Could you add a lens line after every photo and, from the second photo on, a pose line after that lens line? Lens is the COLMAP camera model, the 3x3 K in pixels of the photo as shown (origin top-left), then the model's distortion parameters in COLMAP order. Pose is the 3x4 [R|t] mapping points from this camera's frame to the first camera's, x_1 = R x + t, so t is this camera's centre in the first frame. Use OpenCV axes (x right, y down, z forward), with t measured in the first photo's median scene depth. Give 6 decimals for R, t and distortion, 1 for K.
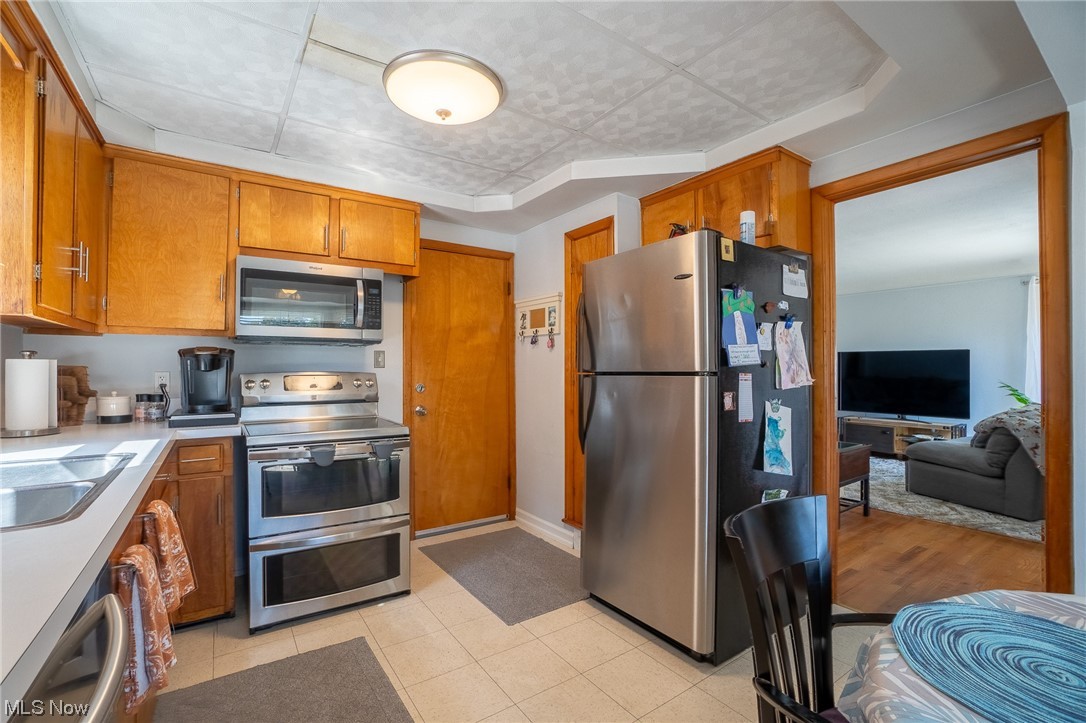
lens RADIAL K [[471.4, 0, 541.4], [0, 471.4, 363.0], [0, 0, 1]] dist [-0.000928, -0.000160]
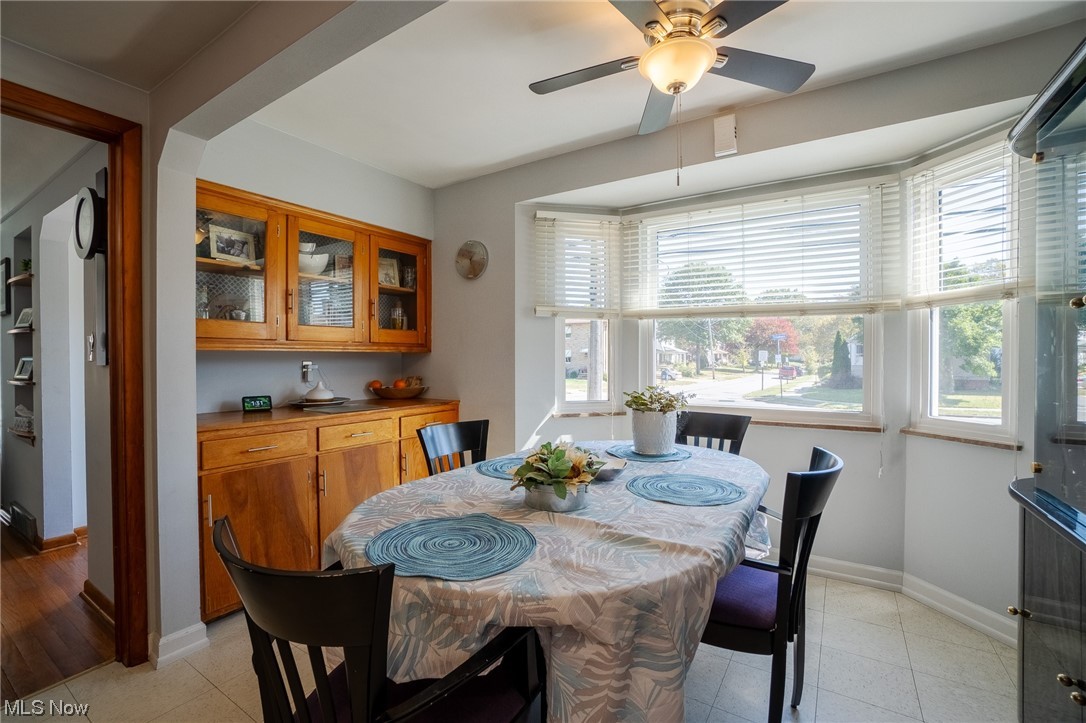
lens RADIAL K [[471.4, 0, 540.1], [0, 471.4, 363.3], [0, 0, 1]] dist [-0.000928, -0.000160]
pose [[-0.377028, -0.005249, 0.926187, -0.490364], [-0.007021, 0.999971, 0.002809, 0.025513], [-0.926175, -0.005444, -0.377054, 1.225186]]
